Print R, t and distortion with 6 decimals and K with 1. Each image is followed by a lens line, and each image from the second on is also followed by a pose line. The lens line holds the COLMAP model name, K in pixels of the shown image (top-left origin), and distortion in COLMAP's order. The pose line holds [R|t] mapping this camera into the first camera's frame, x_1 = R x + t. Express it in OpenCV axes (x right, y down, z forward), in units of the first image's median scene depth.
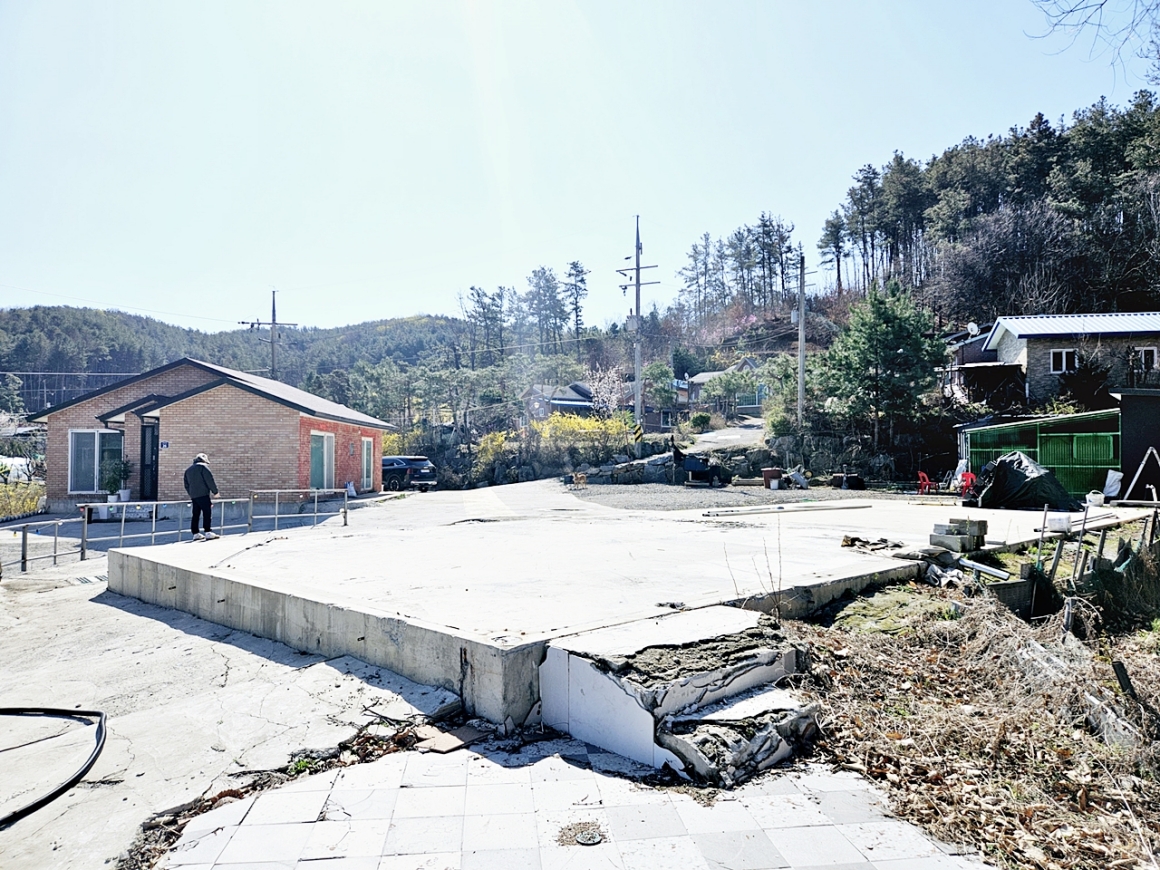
lens RADIAL K [[775.2, 0, 581.2], [0, 775.2, 436.8], [0, 0, 1]] dist [0.067342, -0.038019]
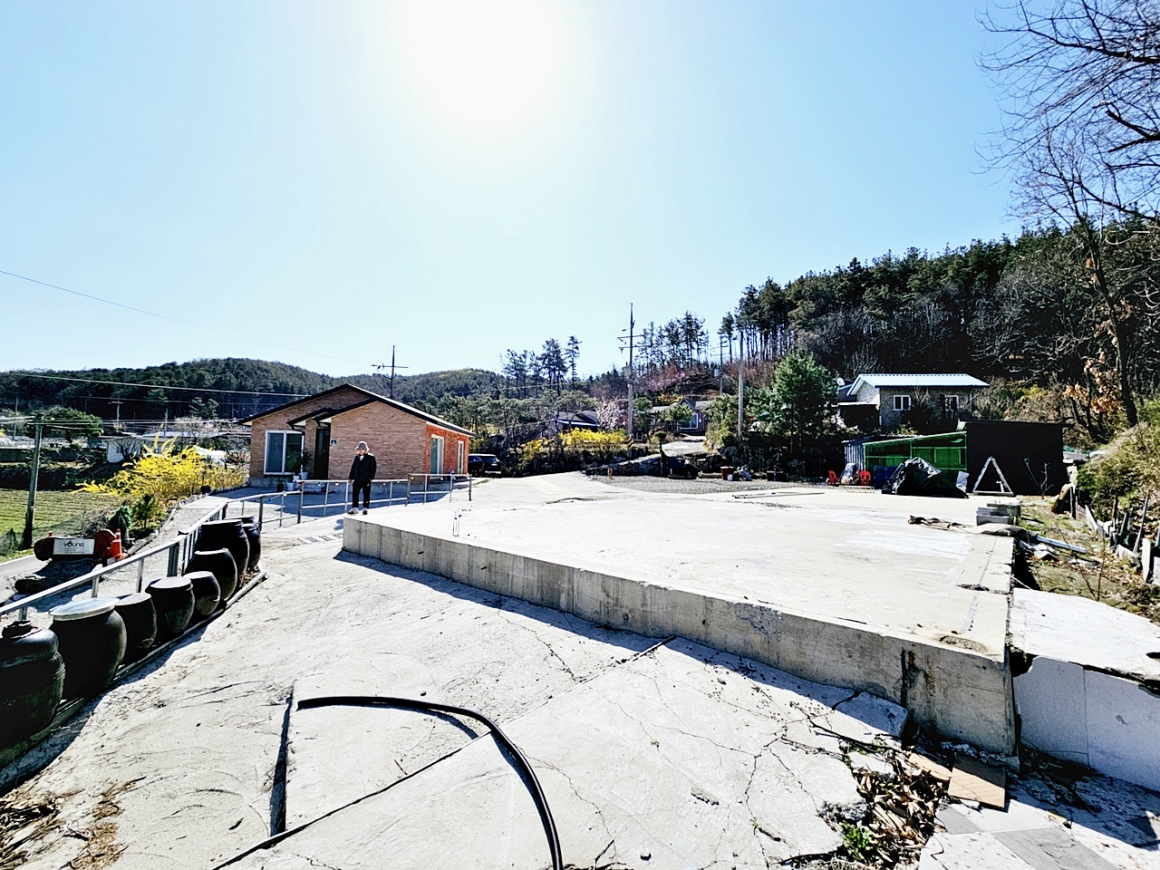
lens RADIAL K [[479.0, 0, 580.8], [0, 479.0, 430.3], [0, 0, 1]] dist [0.002076, 0.000817]
pose [[0.998985, 0.022562, 0.038993, -0.075113], [-0.021203, 0.999165, -0.034921, 0.007161], [-0.039748, 0.034059, 0.998629, 0.065682]]
